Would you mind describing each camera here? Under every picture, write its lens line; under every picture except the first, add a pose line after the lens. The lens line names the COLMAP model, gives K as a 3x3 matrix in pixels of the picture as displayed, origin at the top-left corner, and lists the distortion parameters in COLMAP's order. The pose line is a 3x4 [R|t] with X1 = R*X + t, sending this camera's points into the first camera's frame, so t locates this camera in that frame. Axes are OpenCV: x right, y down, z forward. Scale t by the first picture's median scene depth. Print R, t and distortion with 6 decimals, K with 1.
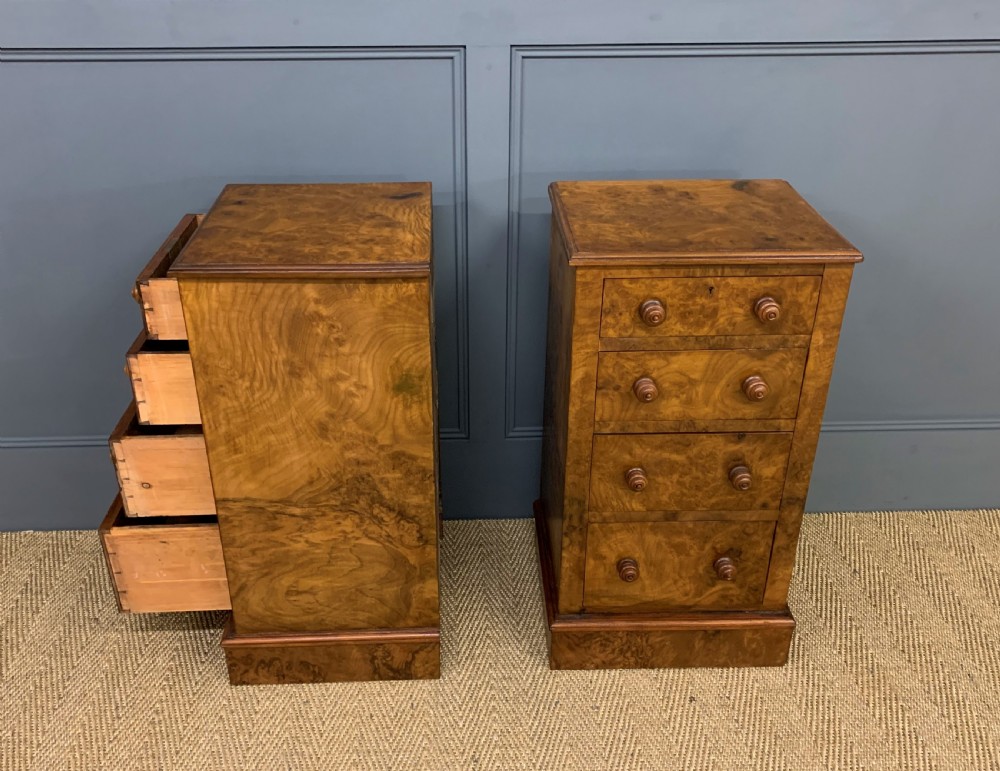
lens RADIAL K [[952.0, 0, 470.1], [0, 952.0, 395.1], [0, 0, 1]] dist [0.071000, 0.000000]
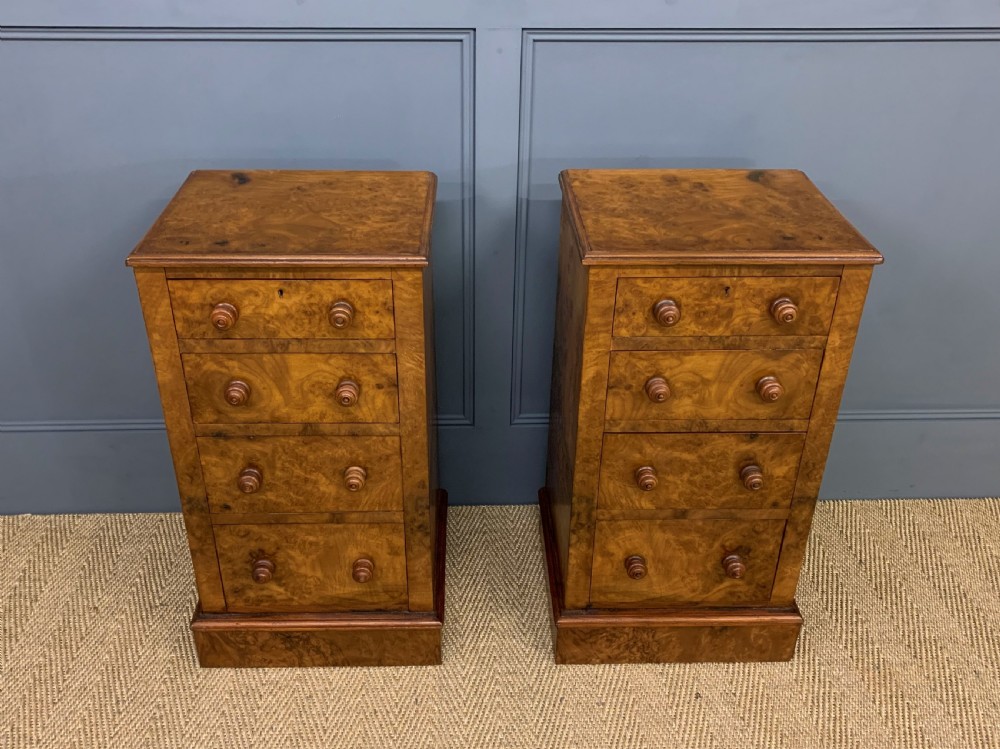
lens RADIAL K [[948.4, 0, 476.2], [0, 948.4, 382.0], [0, 0, 1]] dist [0.065423, 0.000000]
pose [[0.999923, 0.007254, 0.010106, -0.011473], [-0.007596, 0.999384, 0.034273, -0.042313], [-0.009851, -0.034347, 0.999361, 0.025241]]
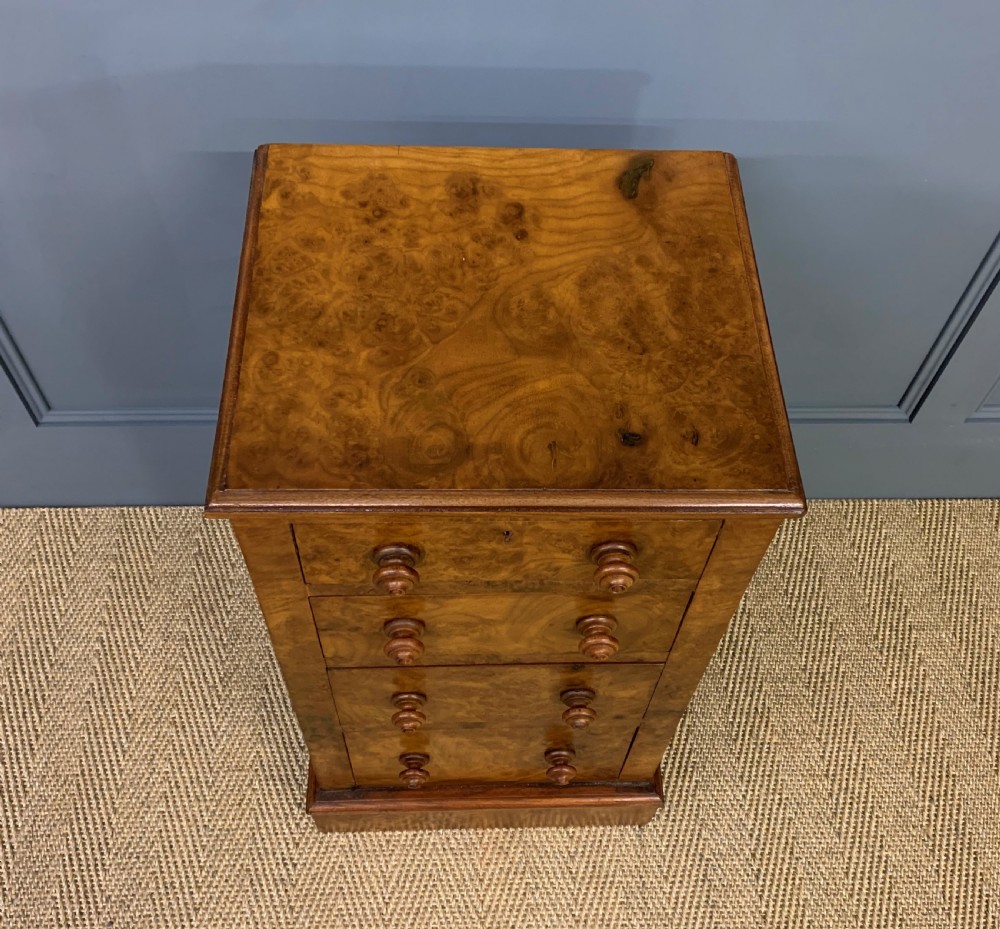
lens RADIAL K [[1069.0, 0, 493.6], [0, 1069.0, 468.8], [0, 0, 1]] dist [0.093929, 0.000000]
pose [[0.999362, 0.010097, 0.034269, 0.199529], [-0.025174, 0.879649, 0.474957, -0.365080], [-0.025348, -0.475516, 0.879342, 0.458907]]
